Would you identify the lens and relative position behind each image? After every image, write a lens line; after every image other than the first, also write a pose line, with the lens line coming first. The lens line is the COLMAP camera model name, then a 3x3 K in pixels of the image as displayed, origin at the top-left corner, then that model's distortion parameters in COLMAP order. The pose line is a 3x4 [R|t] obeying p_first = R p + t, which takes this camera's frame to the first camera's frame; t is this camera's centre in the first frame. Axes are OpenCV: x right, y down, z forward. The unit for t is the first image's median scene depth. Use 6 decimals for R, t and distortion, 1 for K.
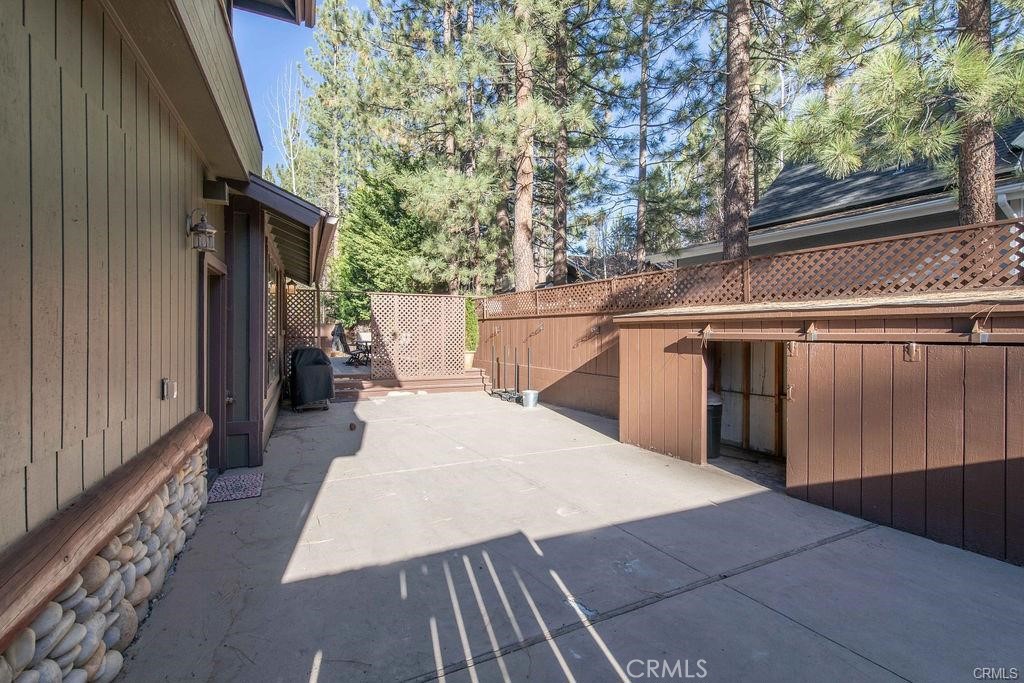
lens RADIAL K [[439.2, 0, 509.1], [0, 439.2, 337.3], [0, 0, 1]] dist [-0.000863, -0.000069]
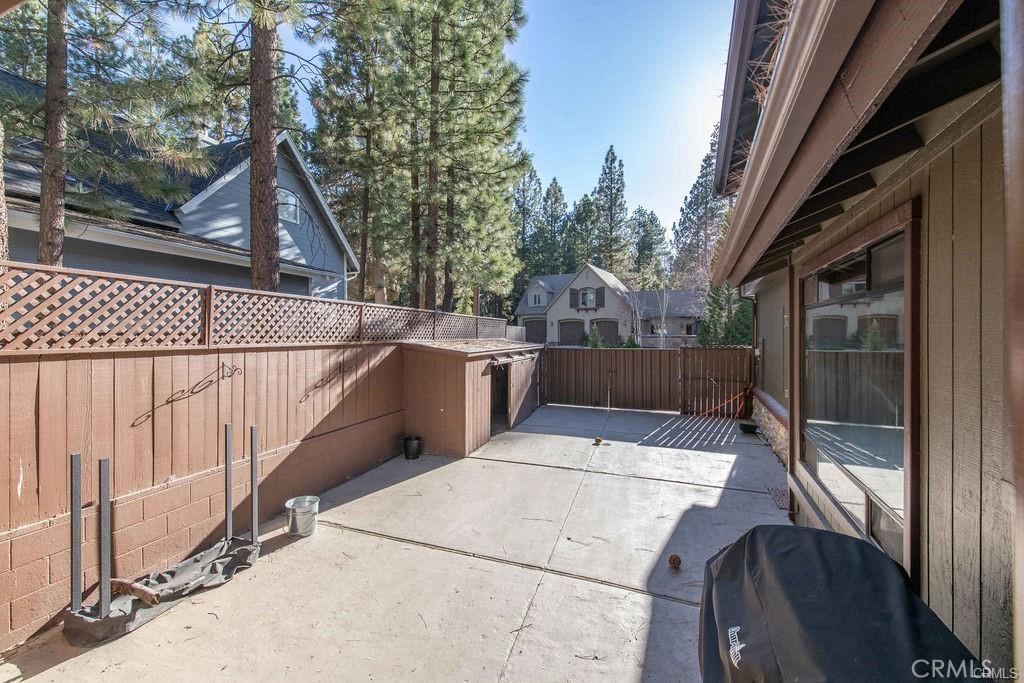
lens RADIAL K [[439.2, 0, 509.1], [0, 439.2, 337.3], [0, 0, 1]] dist [-0.000863, -0.000069]
pose [[-0.674308, 0.001353, 0.738449, -0.527348], [0.003020, 0.999995, 0.000926, -0.070257], [-0.738444, 0.002854, -0.674308, 1.297163]]
